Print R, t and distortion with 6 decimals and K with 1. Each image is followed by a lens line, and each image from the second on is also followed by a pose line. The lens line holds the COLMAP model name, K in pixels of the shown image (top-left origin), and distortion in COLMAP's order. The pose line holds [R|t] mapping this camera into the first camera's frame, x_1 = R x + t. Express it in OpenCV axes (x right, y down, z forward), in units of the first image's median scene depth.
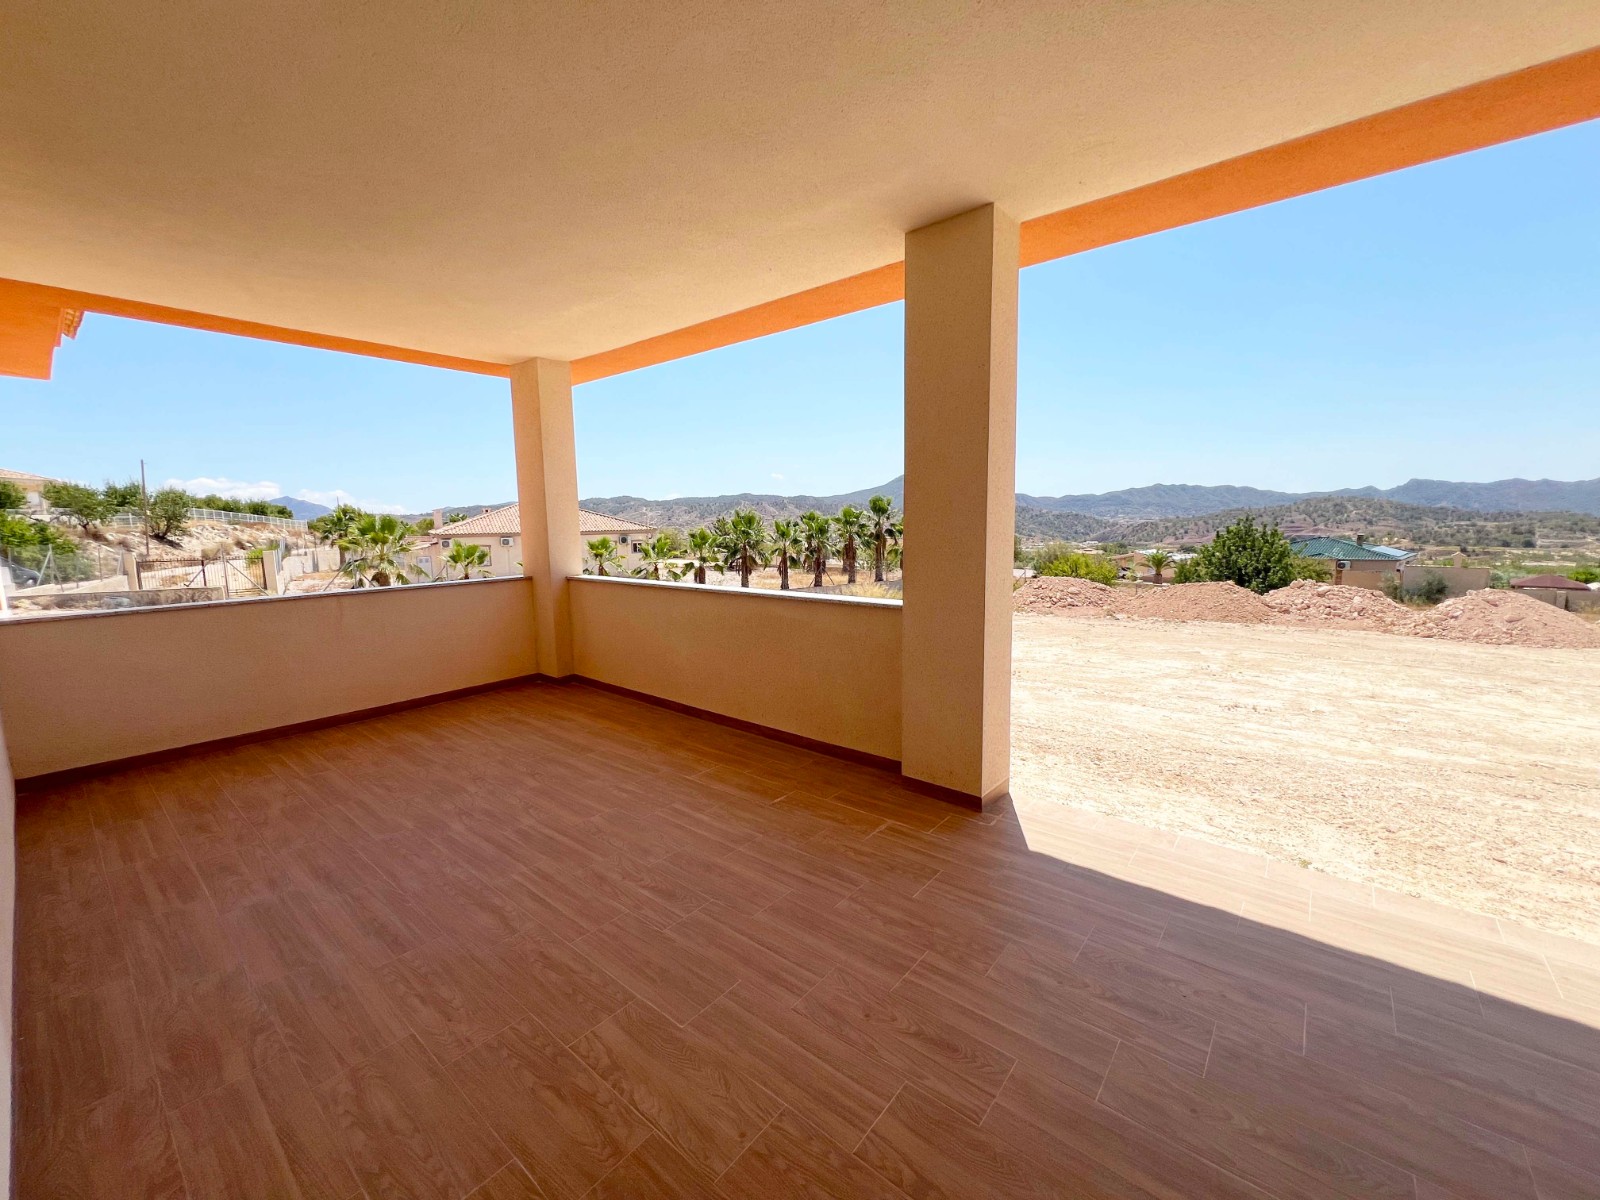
lens RADIAL K [[644.1, 0, 800.0], [0, 644.1, 600.0], [0, 0, 1]] dist [-0.002845, 0.000026]
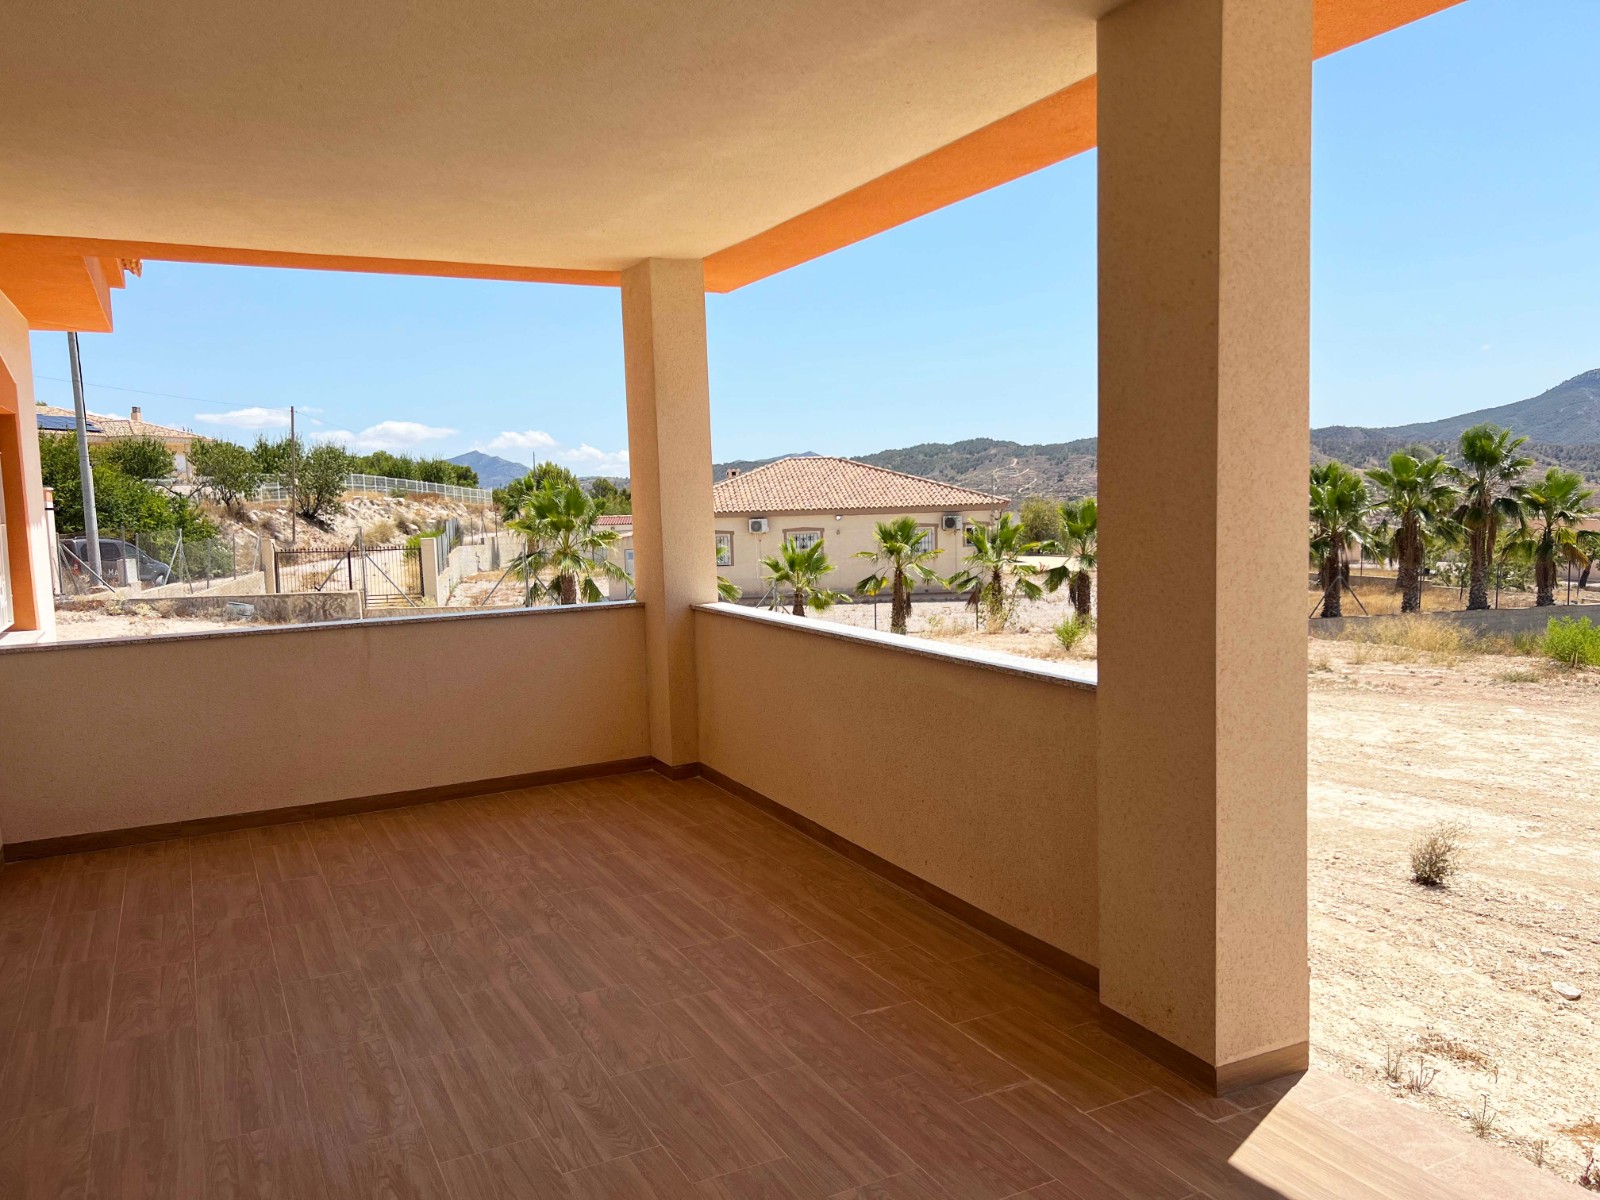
lens RADIAL K [[1200.9, 0, 800.0], [0, 1200.9, 600.0], [0, 0, 1]] dist [0.011936, -0.000405]
pose [[0.924268, 0.025343, -0.380903, 0.229500], [-0.035924, 0.999140, -0.020694, -0.026639], [0.380051, 0.032810, 0.924383, -0.032187]]
